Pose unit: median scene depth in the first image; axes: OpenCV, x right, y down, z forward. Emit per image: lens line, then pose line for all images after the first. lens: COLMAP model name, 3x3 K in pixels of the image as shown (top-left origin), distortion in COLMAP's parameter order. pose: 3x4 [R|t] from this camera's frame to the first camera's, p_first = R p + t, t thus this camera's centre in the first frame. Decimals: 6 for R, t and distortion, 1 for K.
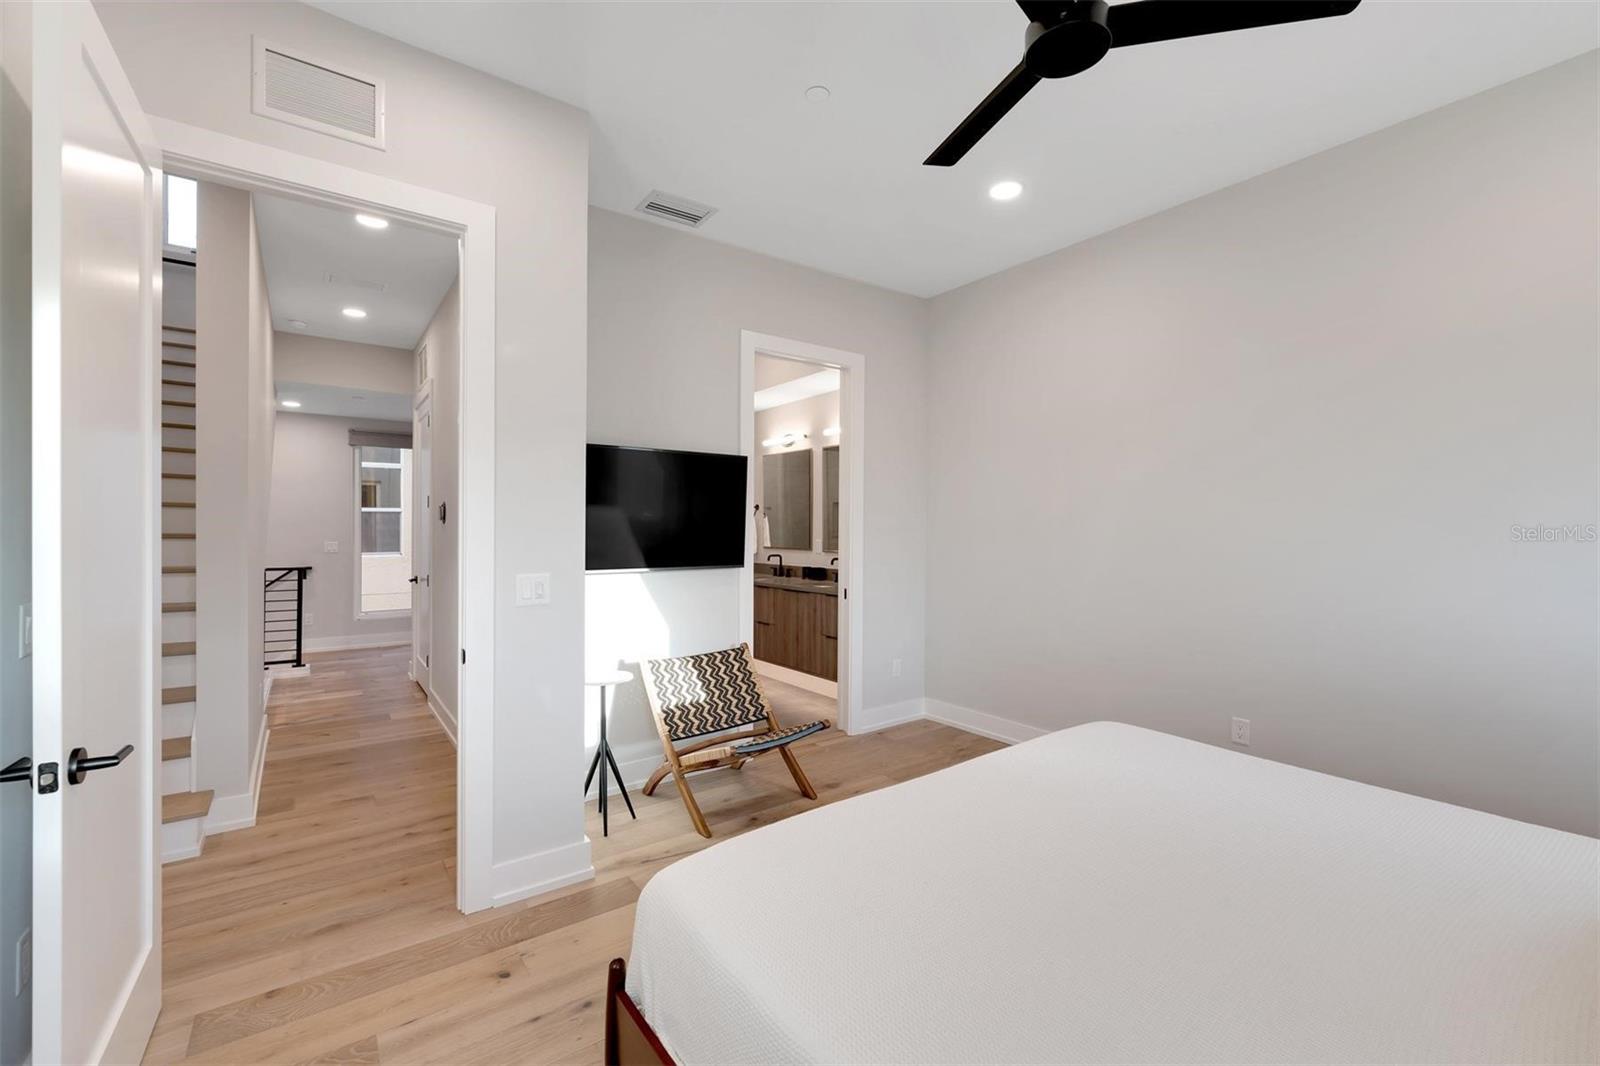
lens RADIAL K [[659.5, 0, 805.1], [0, 659.5, 533.2], [0, 0, 1]] dist [0.003780, 0.000300]
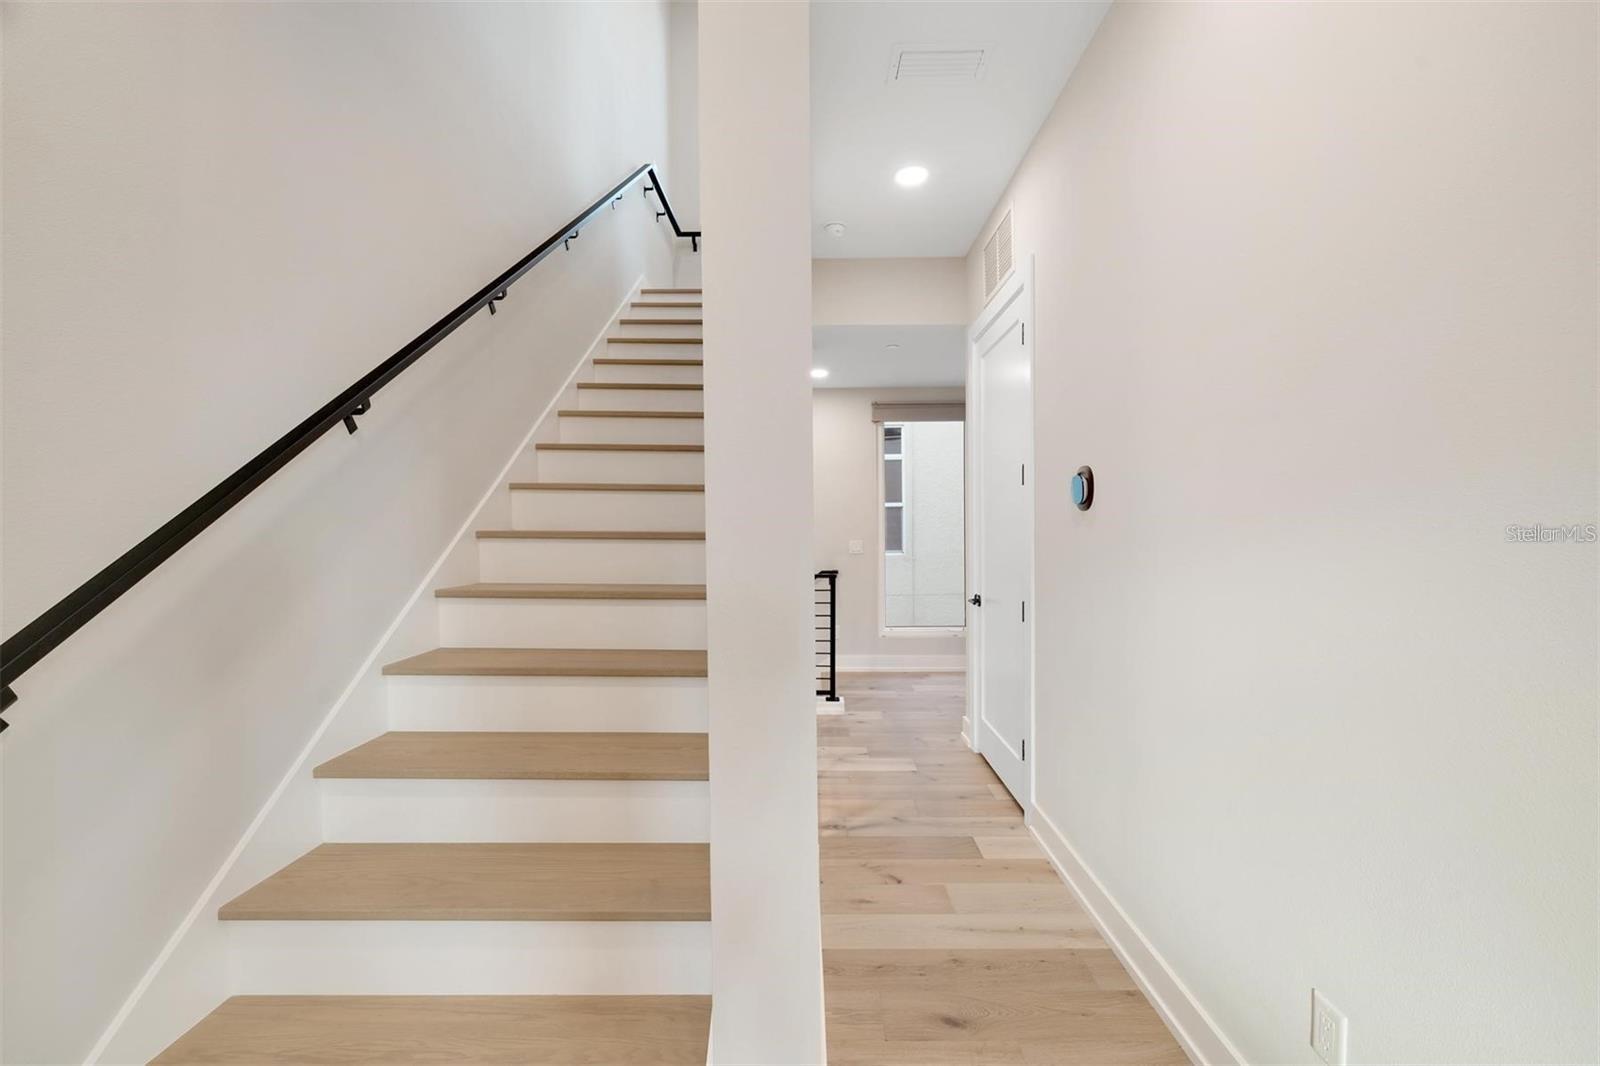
lens RADIAL K [[659.5, 0, 801.9], [0, 659.5, 535.3], [0, 0, 1]] dist [0.003780, 0.000300]
pose [[0.792061, -0.004070, -0.610428, -0.322765], [0.009575, 0.999938, 0.005757, 0.002164], [0.610367, -0.010405, 0.792051, 0.367648]]
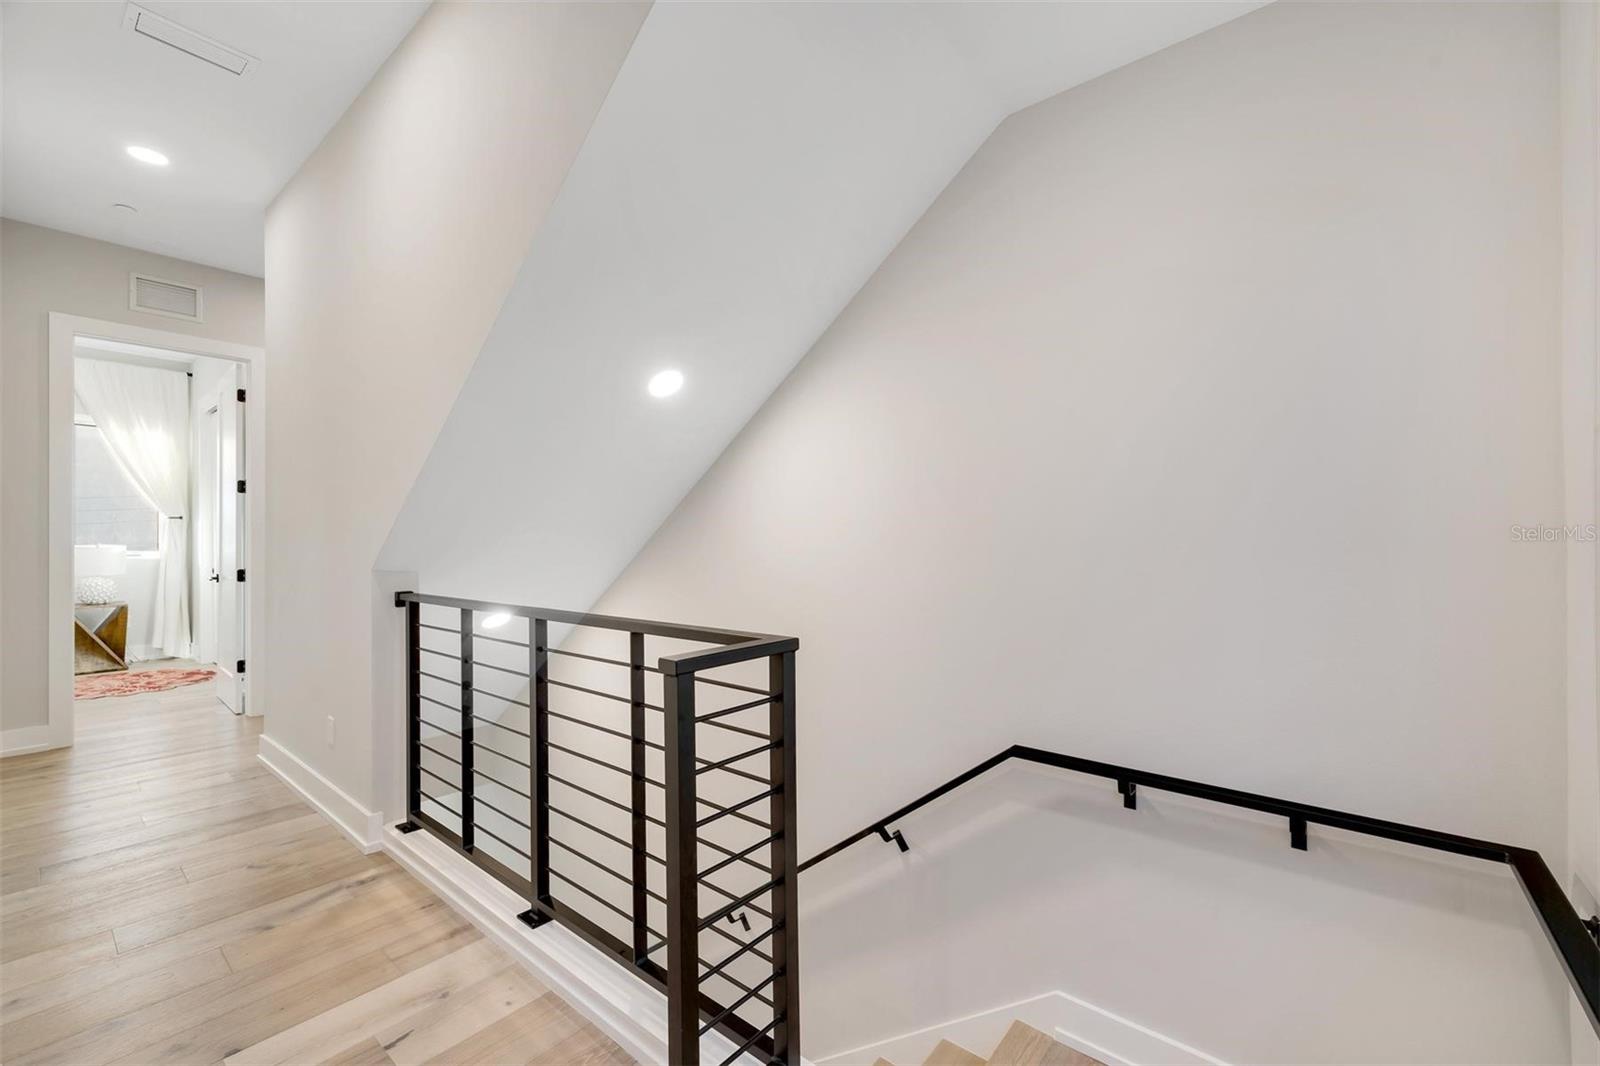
lens RADIAL K [[659.5, 0, 800.6], [0, 659.5, 533.2], [0, 0, 1]] dist [0.003780, 0.000300]
pose [[-0.972798, -0.001877, -0.231647, -0.762709], [-0.000069, 0.999969, -0.007814, 0.020528], [0.231654, -0.007585, -0.972769, 1.206451]]
